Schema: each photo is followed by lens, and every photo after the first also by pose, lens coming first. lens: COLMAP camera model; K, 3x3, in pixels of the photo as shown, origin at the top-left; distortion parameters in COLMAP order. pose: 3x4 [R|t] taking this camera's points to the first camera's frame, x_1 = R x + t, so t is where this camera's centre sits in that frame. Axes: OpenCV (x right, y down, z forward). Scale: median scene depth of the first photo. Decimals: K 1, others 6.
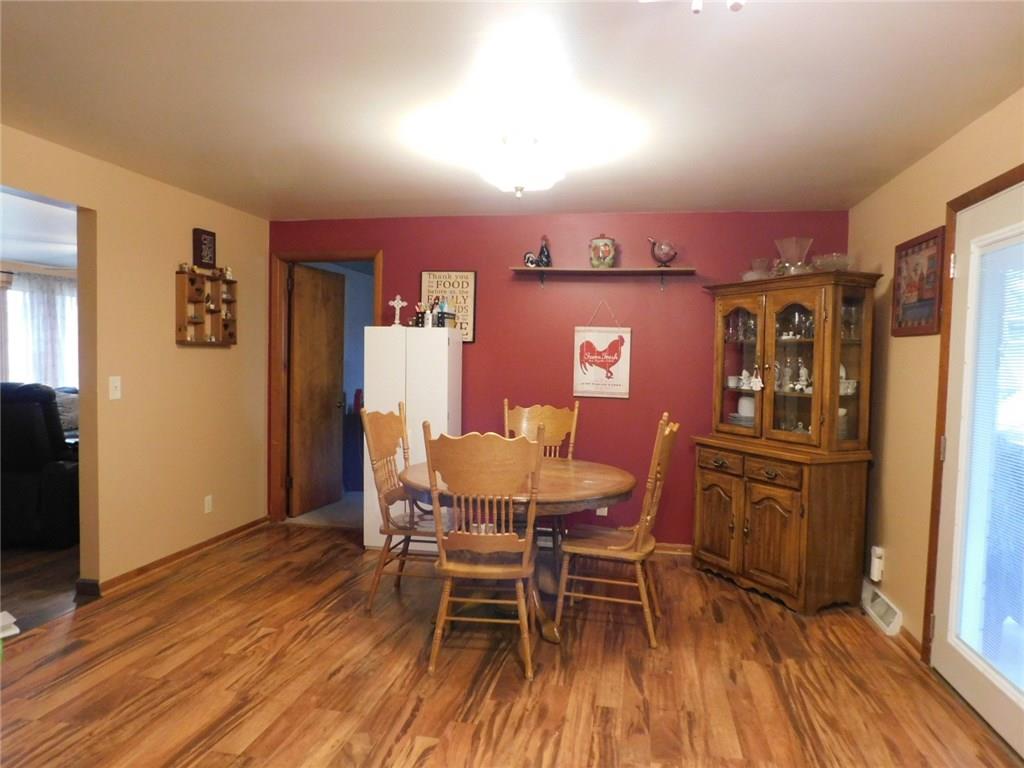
lens RADIAL K [[676.4, 0, 512.0], [0, 676.4, 384.0], [0, 0, 1]] dist [-0.064297, 0.047699]
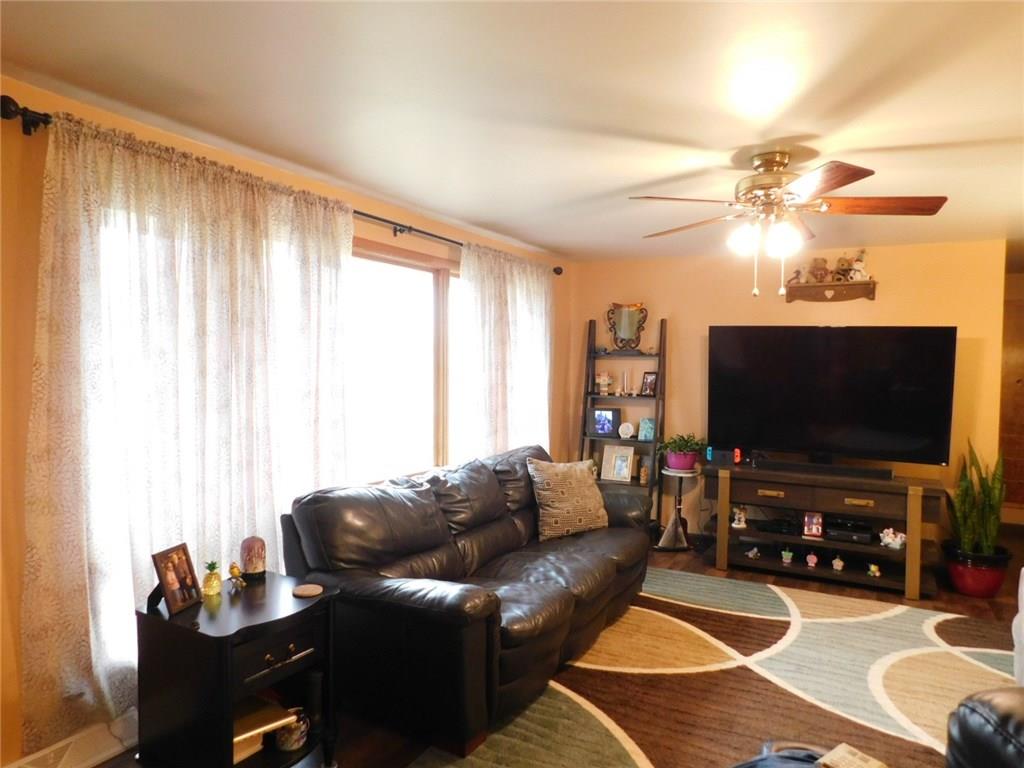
lens RADIAL K [[676.4, 0, 512.0], [0, 676.4, 384.0], [0, 0, 1]] dist [-0.064297, 0.047699]
pose [[0.954932, -0.003979, -0.296799, -0.521312], [-0.001007, 0.999861, -0.016644, -0.038712], [0.296824, 0.016193, 0.954795, 0.451571]]
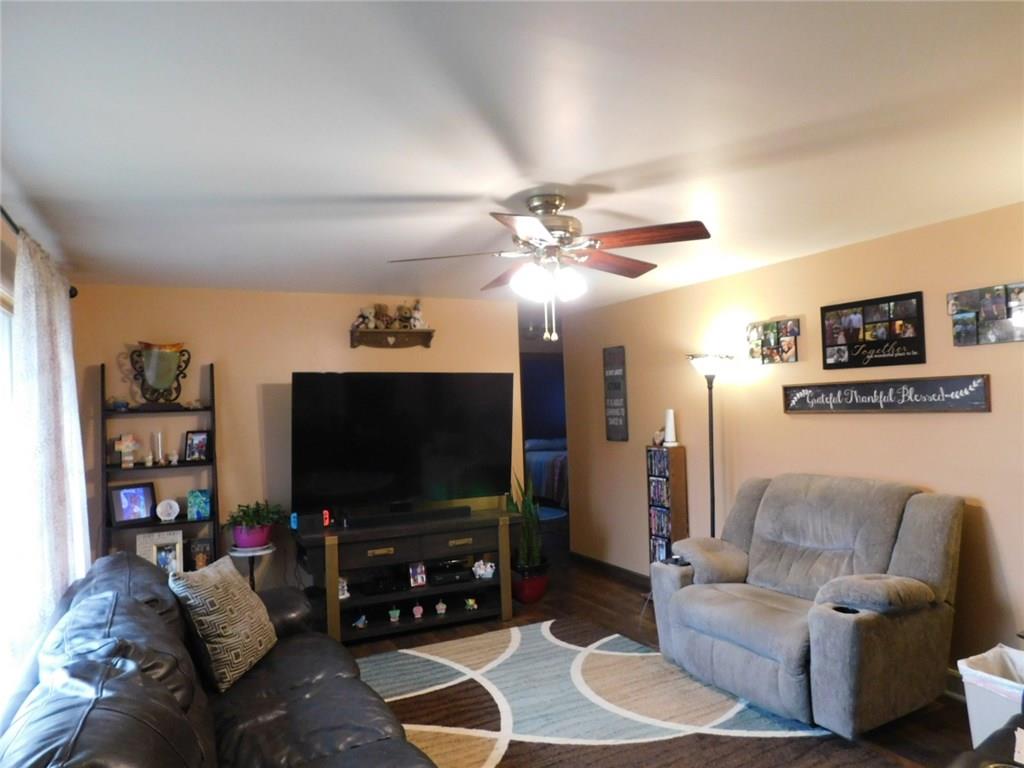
lens RADIAL K [[676.4, 0, 512.0], [0, 676.4, 384.0], [0, 0, 1]] dist [-0.064297, 0.047699]
pose [[0.785550, -0.036894, 0.617697, -0.732667], [0.082276, 0.995585, -0.045170, -0.055706], [-0.613304, 0.086305, 0.785118, 0.576248]]
